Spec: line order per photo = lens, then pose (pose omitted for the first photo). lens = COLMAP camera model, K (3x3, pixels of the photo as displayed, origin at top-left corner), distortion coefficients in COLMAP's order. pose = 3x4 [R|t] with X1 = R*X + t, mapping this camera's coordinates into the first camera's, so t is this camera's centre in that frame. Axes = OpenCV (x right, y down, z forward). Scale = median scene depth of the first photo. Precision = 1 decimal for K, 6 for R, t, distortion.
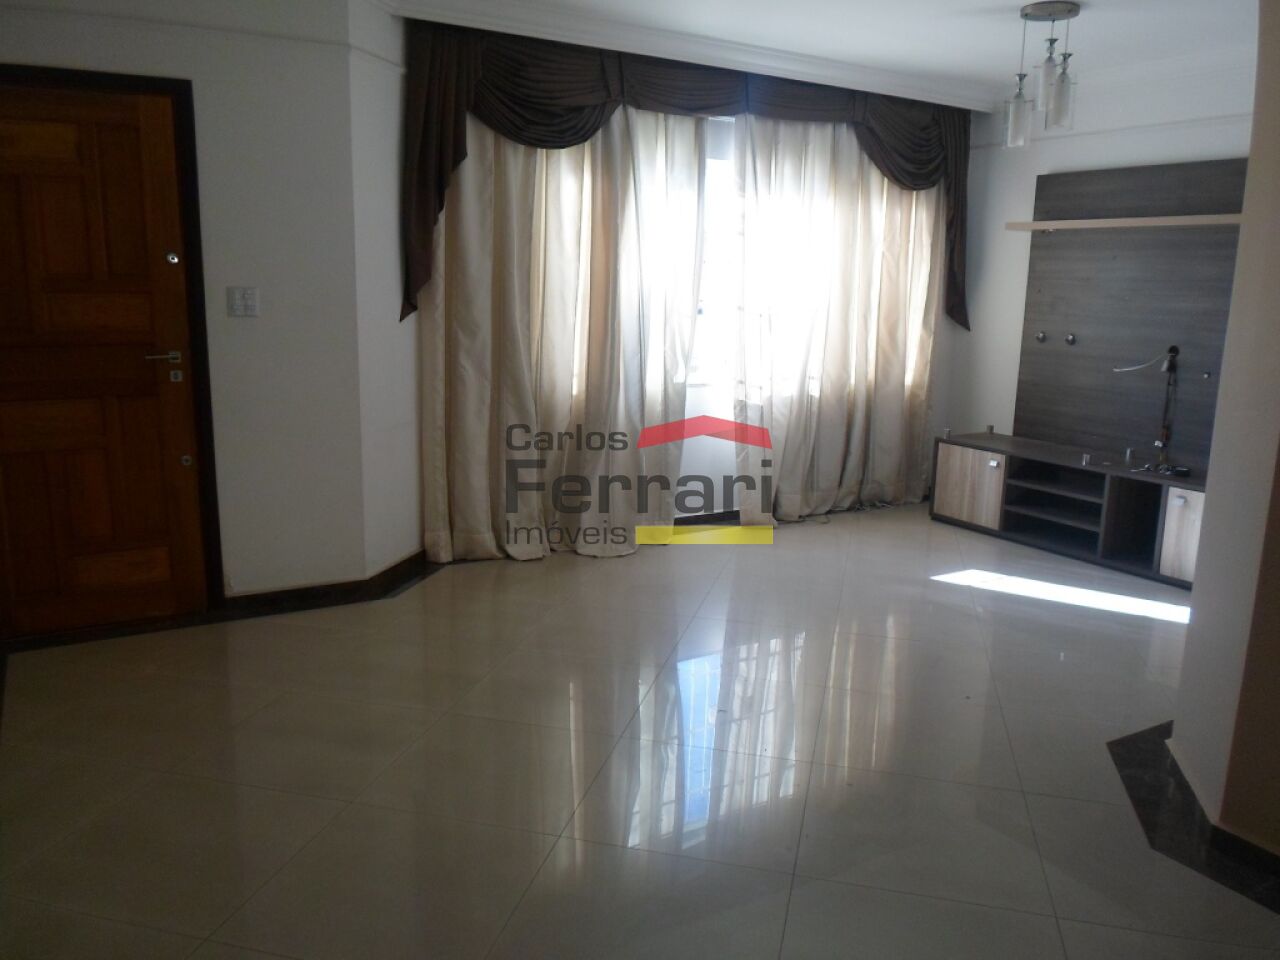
lens RADIAL K [[964.4, 0, 640.0], [0, 964.4, 480.0], [0, 0, 1]] dist [-0.046361, 0.000674]
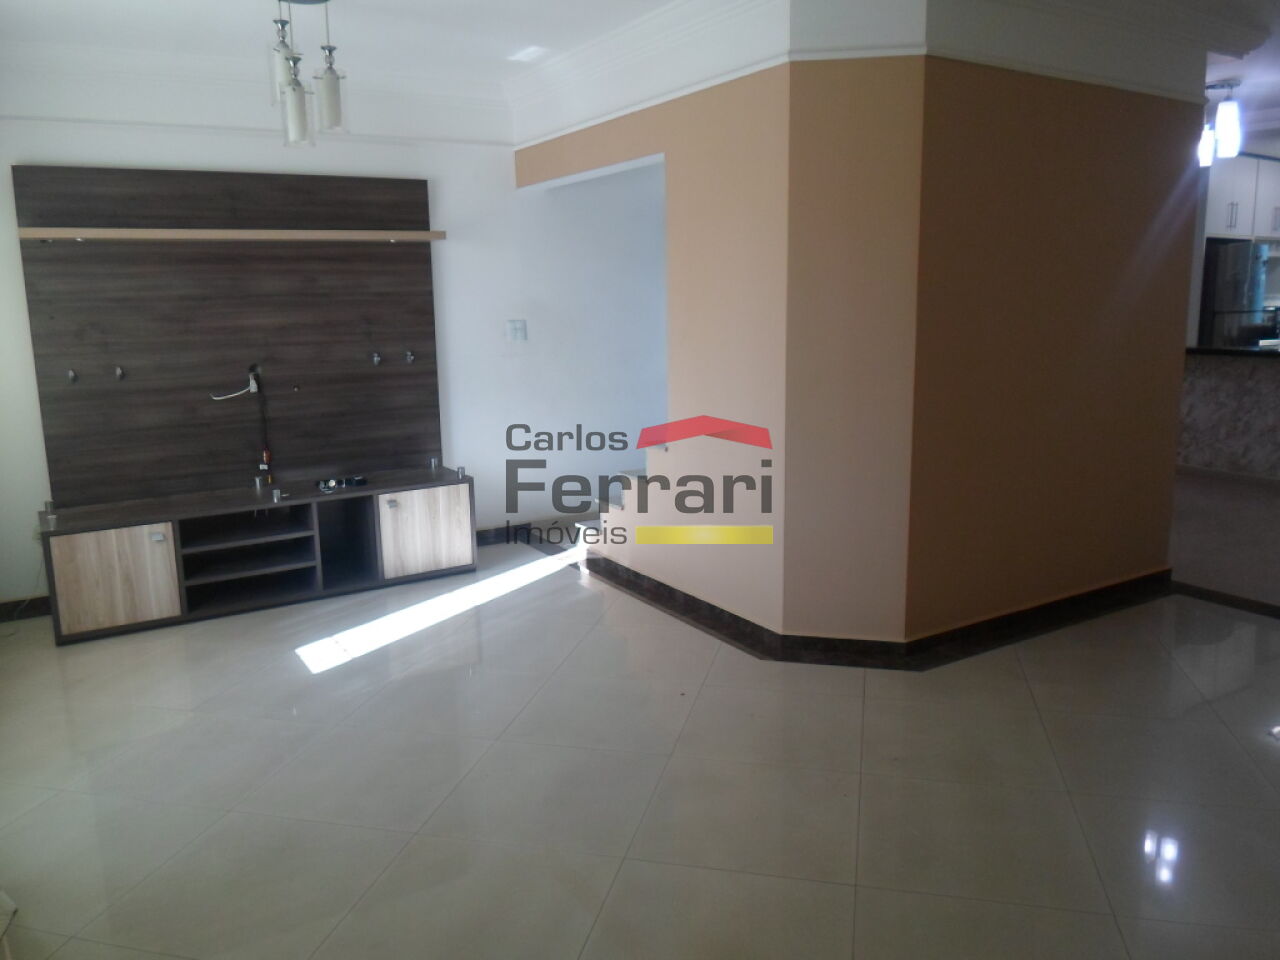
lens RADIAL K [[964.4, 0, 640.0], [0, 964.4, 480.0], [0, 0, 1]] dist [-0.046361, 0.000674]
pose [[0.009730, -0.212849, 0.977037, -0.384267], [0.223734, 0.952775, 0.205335, -0.135226], [-0.974602, 0.216598, 0.056892, 0.567302]]
